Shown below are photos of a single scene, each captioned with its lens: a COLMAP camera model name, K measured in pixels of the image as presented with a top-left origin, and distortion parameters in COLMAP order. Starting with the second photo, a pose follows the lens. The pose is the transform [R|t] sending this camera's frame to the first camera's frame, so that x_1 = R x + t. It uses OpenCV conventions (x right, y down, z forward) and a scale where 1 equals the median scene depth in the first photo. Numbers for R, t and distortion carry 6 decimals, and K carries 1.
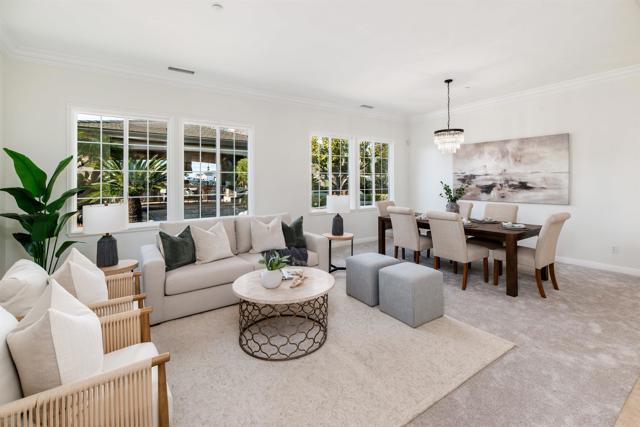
lens RADIAL K [[286.5, 0, 315.6], [0, 286.5, 182.7], [0, 0, 1]] dist [0.000817, -0.000326]
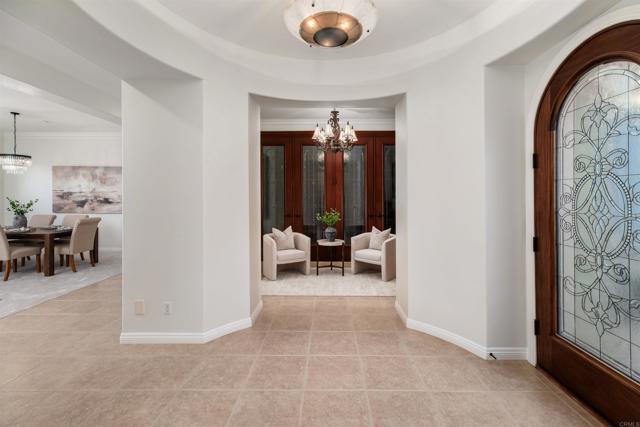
lens RADIAL K [[278.9, 0, 323.0], [0, 278.9, 195.9], [0, 0, 1]] dist [0.002903, 0.000518]
pose [[0.558675, 0.011522, 0.829306, 0.186452], [-0.002123, 0.999920, -0.012463, 0.000739], [-0.829384, 0.005203, 0.558655, -0.613816]]
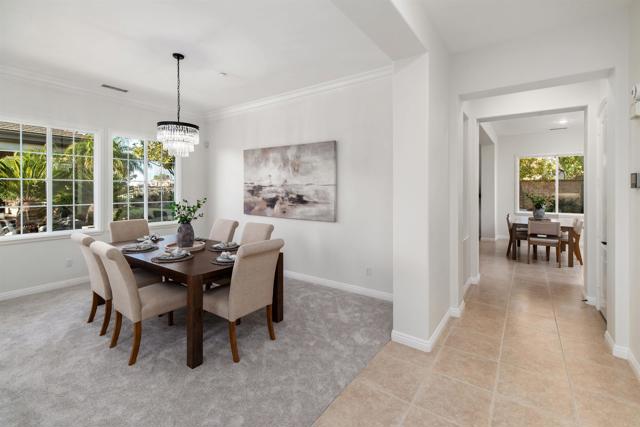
lens RADIAL K [[287.8, 0, 321.4], [0, 287.8, 186.6], [0, 0, 1]] dist [0.005593, 0.000508]
pose [[0.939295, 0.012122, 0.342897, 0.480090], [-0.008488, 0.999891, -0.012096, -0.017787], [-0.343006, 0.008451, 0.939295, 0.159555]]
